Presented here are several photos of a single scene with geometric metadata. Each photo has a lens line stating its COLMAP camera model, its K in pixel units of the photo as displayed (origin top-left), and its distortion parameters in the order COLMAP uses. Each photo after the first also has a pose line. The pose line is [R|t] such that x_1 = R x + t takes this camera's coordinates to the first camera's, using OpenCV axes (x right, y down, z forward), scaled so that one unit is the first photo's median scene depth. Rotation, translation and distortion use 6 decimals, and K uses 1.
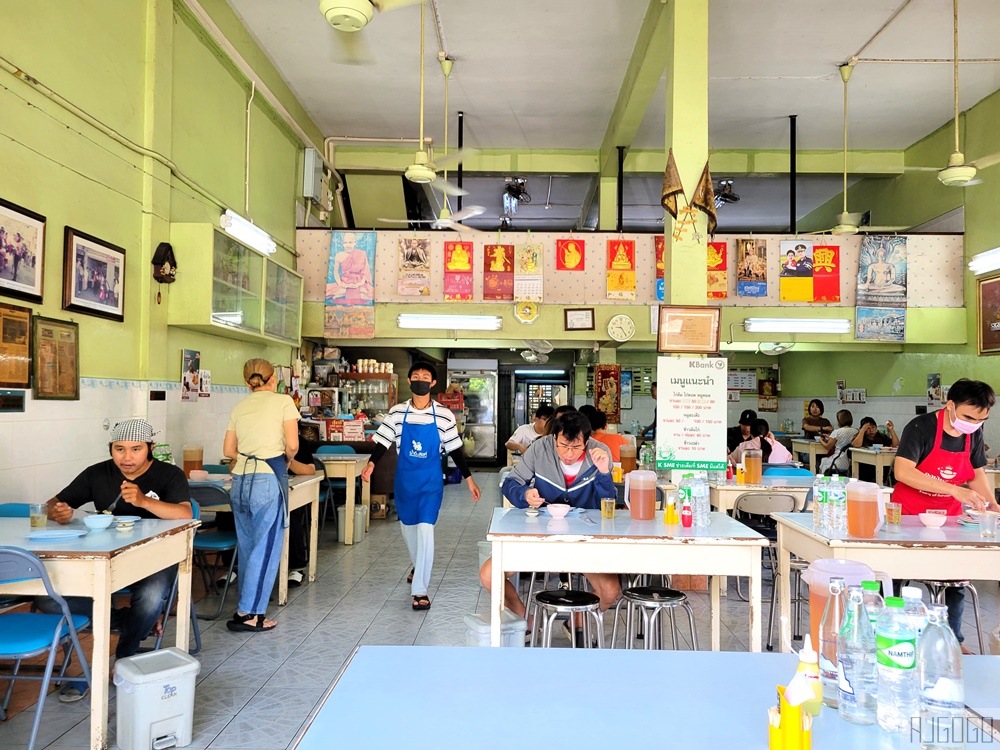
lens RADIAL K [[777.1, 0, 499.4], [0, 777.1, 376.0], [0, 0, 1]] dist [-0.031470, -0.002622]
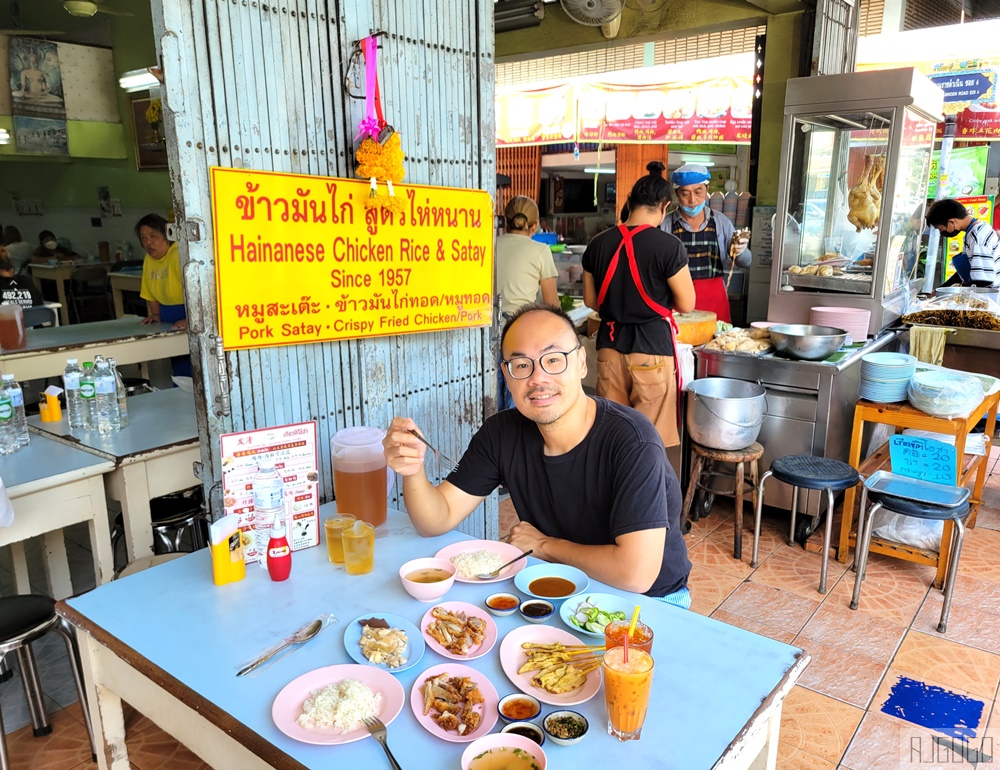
lens RADIAL K [[791.7, 0, 495.4], [0, 791.7, 395.1], [0, 0, 1]] dist [0.003003, -0.017087]
pose [[0.590733, -0.215060, 0.777678, -0.021752], [0.000651, 0.963951, 0.266077, -0.016033], [-0.806867, -0.156674, 0.569578, -0.098252]]
